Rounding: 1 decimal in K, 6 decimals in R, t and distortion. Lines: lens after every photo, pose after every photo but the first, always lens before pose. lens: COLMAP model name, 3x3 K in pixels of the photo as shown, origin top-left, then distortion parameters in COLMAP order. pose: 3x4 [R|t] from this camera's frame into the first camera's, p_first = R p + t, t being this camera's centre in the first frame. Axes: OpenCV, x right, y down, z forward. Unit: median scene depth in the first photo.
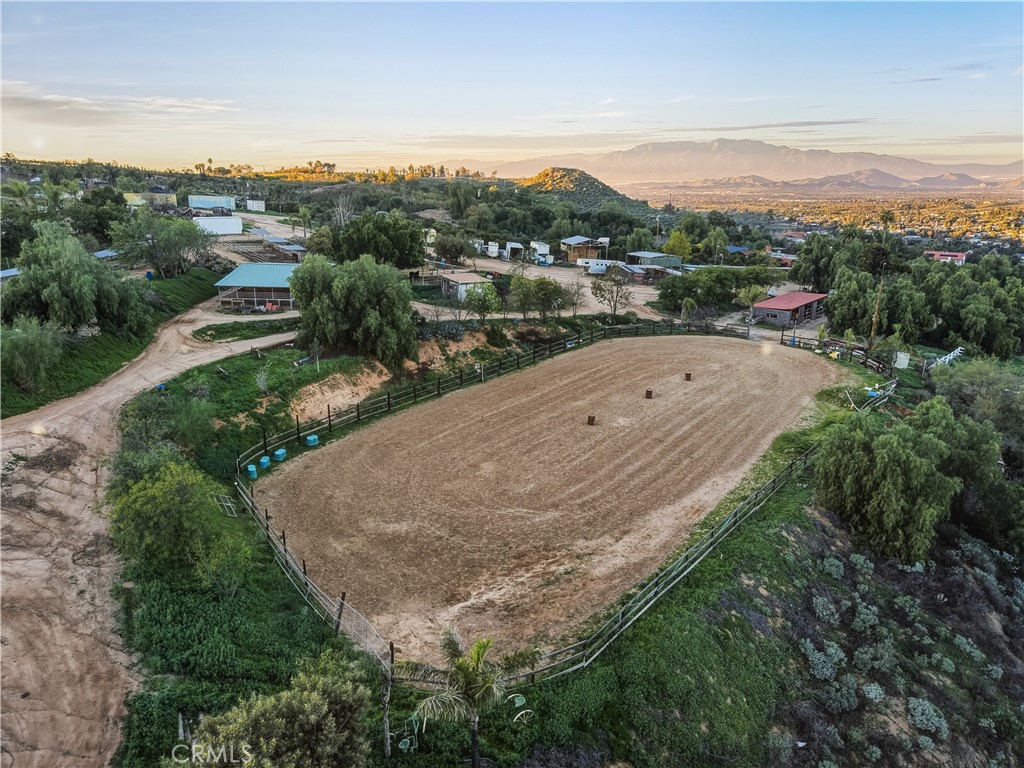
lens RADIAL K [[712.3, 0, 510.1], [0, 712.3, 384.6], [0, 0, 1]] dist [0.032692, -0.013070]
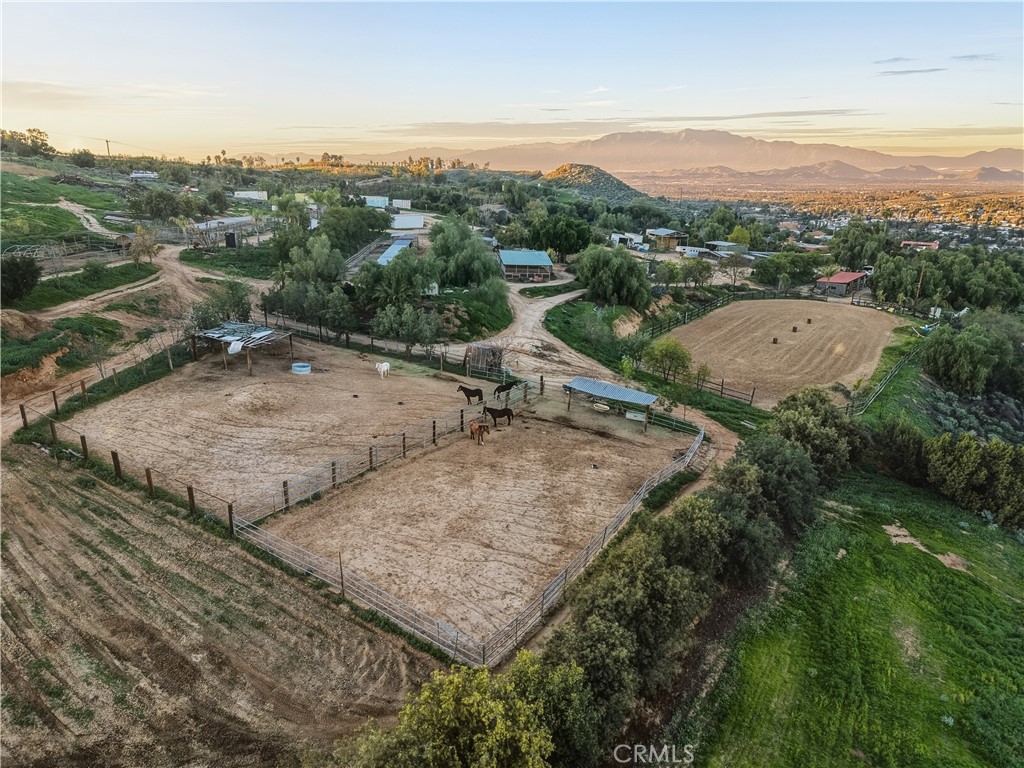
lens RADIAL K [[712.3, 0, 512.5], [0, 712.3, 386.1], [0, 0, 1]] dist [0.032692, -0.013070]
pose [[0.998966, -0.007233, 0.044876, -0.326390], [0.006494, 0.999841, 0.016593, 0.069747], [-0.044989, -0.016284, 0.998855, -0.377619]]
